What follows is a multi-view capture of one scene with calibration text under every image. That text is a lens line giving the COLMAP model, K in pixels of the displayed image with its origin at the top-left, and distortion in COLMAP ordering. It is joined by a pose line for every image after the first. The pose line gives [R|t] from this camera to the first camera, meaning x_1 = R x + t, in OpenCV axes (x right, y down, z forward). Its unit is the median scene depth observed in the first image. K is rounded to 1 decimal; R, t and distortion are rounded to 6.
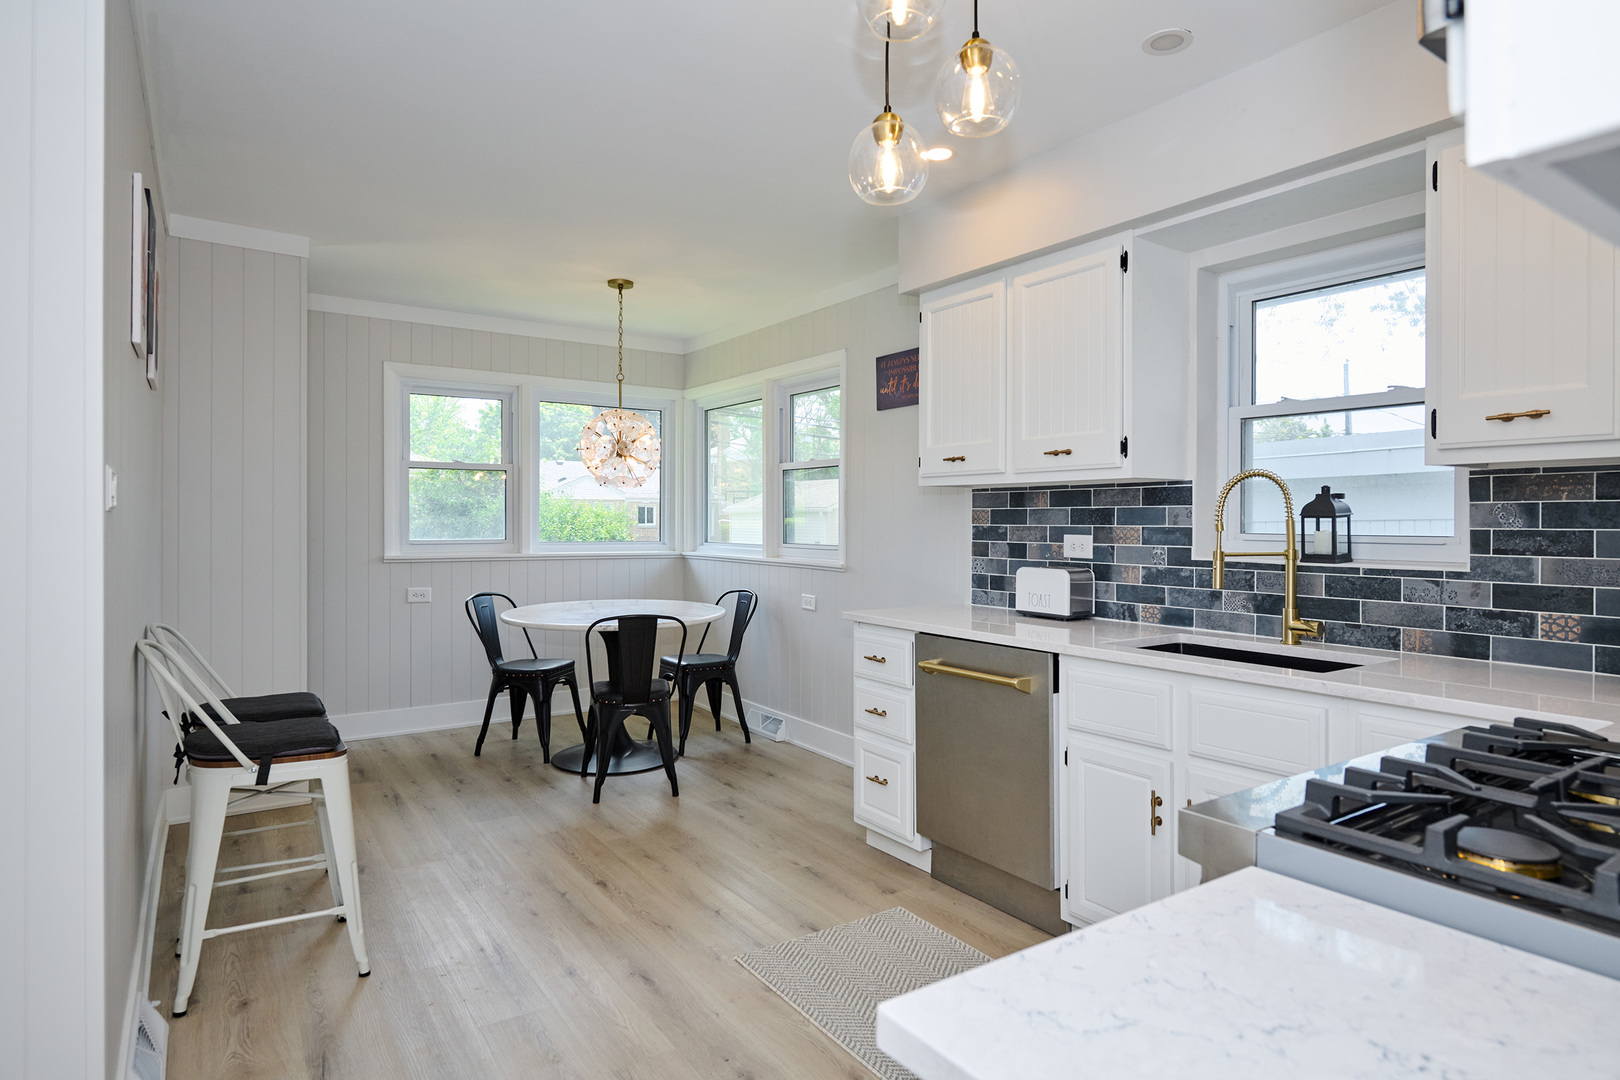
lens RADIAL K [[890.6, 0, 809.4], [0, 890.6, 527.6], [0, 0, 1]] dist [-0.002043, -0.000693]
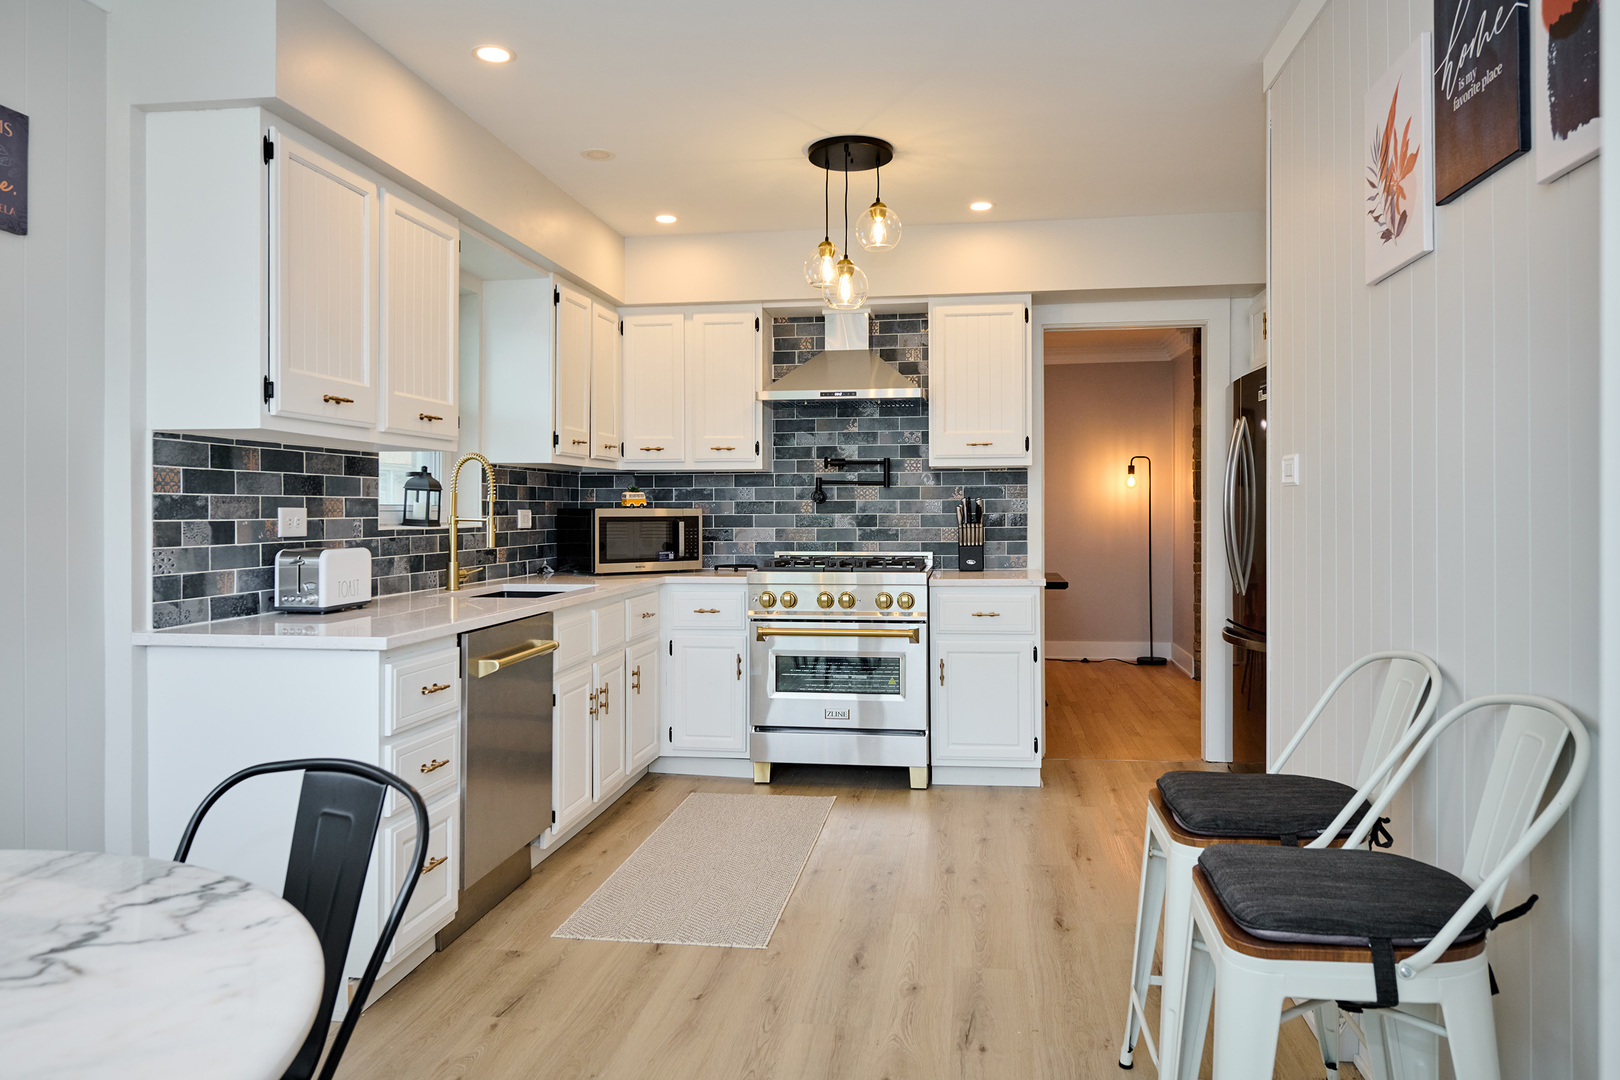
lens RADIAL K [[1118.3, 0, 814.1], [0, 1118.3, 502.0], [0, 0, 1]] dist [0.004737, 0.001473]
pose [[-0.739865, -0.002241, 0.672752, -0.783472], [-0.001851, 0.999997, 0.001296, 0.001004], [-0.672753, -0.000287, -0.739867, 1.559877]]
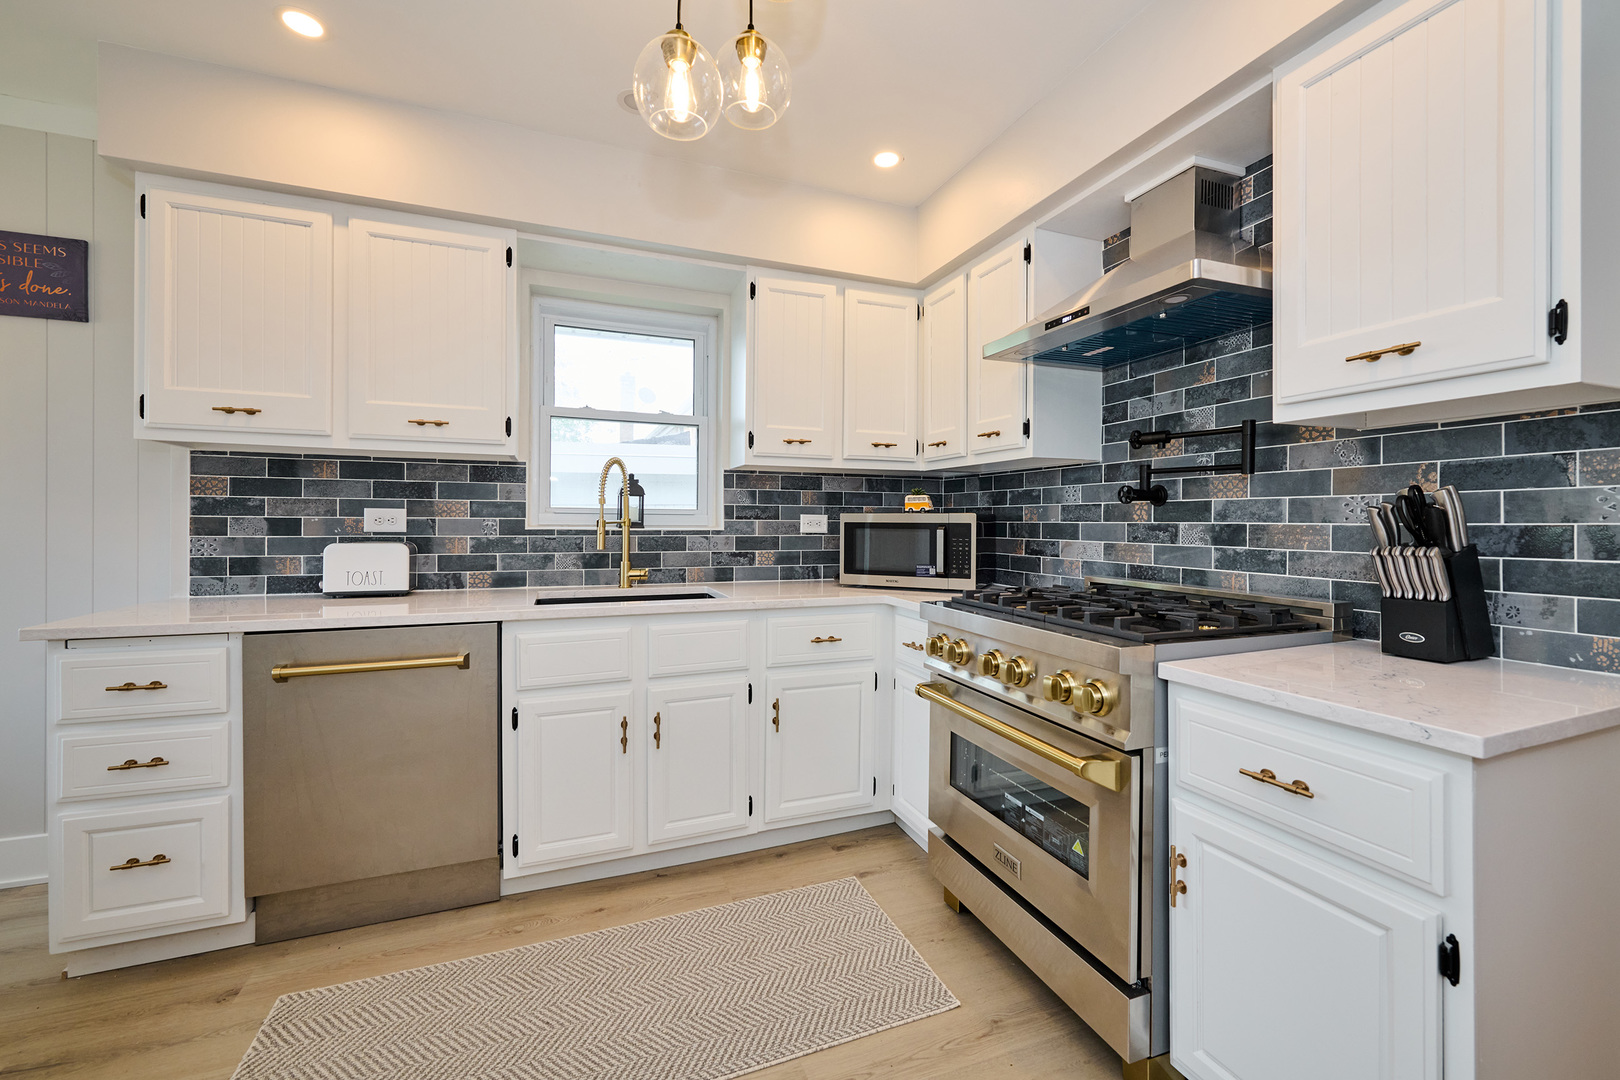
lens RADIAL K [[654.9, 0, 810.9], [0, 654.9, 521.1], [0, 0, 1]] dist [-0.000587, 0.000510]
pose [[0.231413, -0.007699, 0.972825, -0.315567], [-0.002255, 0.999962, 0.008450, 0.016342], [-0.972853, -0.004149, 0.231387, 0.415223]]
